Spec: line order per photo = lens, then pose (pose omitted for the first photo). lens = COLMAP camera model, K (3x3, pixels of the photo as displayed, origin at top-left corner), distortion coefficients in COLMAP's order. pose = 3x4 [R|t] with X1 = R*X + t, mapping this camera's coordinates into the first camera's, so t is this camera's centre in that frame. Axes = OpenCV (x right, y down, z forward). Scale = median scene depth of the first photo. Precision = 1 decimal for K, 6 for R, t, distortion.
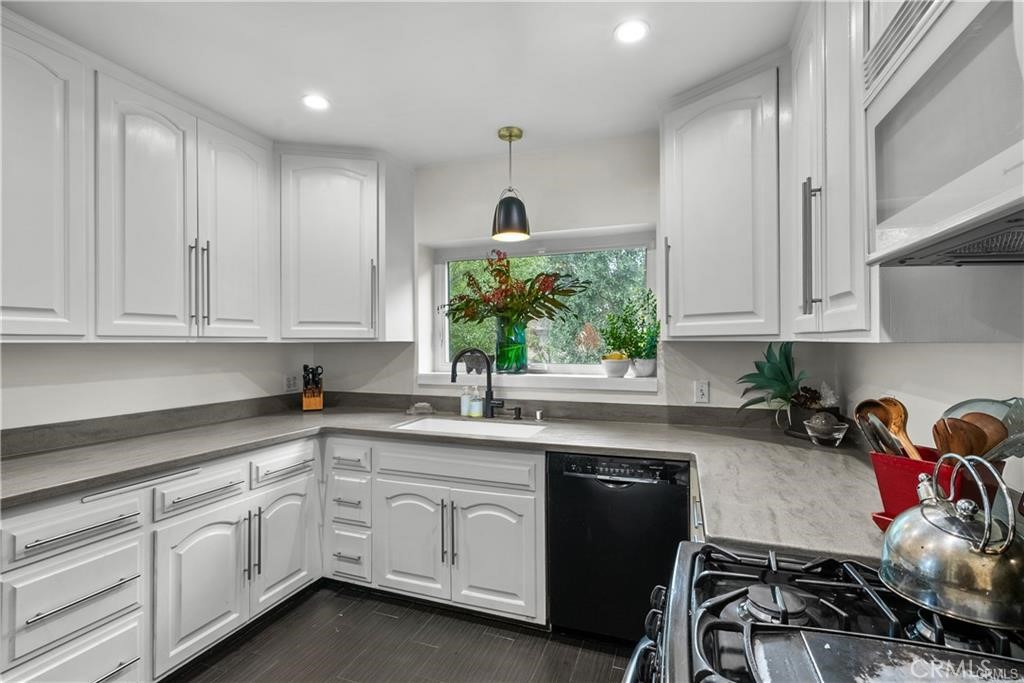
lens RADIAL K [[470.3, 0, 512.0], [0, 470.3, 341.5], [0, 0, 1]] dist [-0.000668, -0.000015]
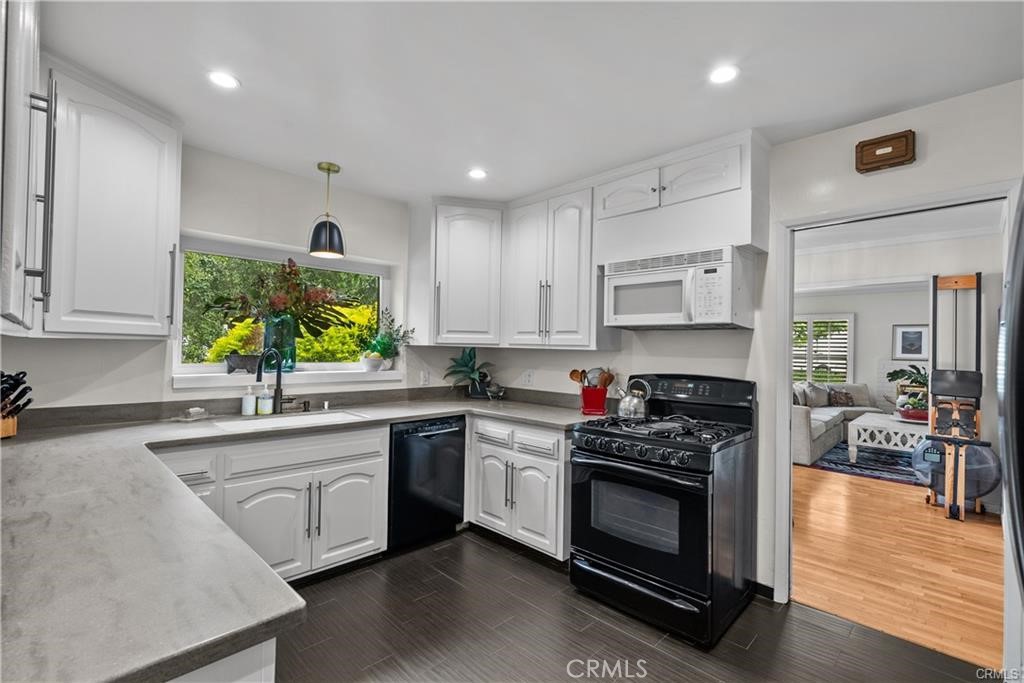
lens RADIAL K [[456.0, 0, 512.0], [0, 456.0, 341.5], [0, 0, 1]] dist [-0.000426, 0.000054]
pose [[0.423862, 0.024439, 0.905397, -0.841596], [-0.023671, 0.999593, -0.015899, 0.002127], [-0.905417, -0.014693, 0.424268, 0.088612]]
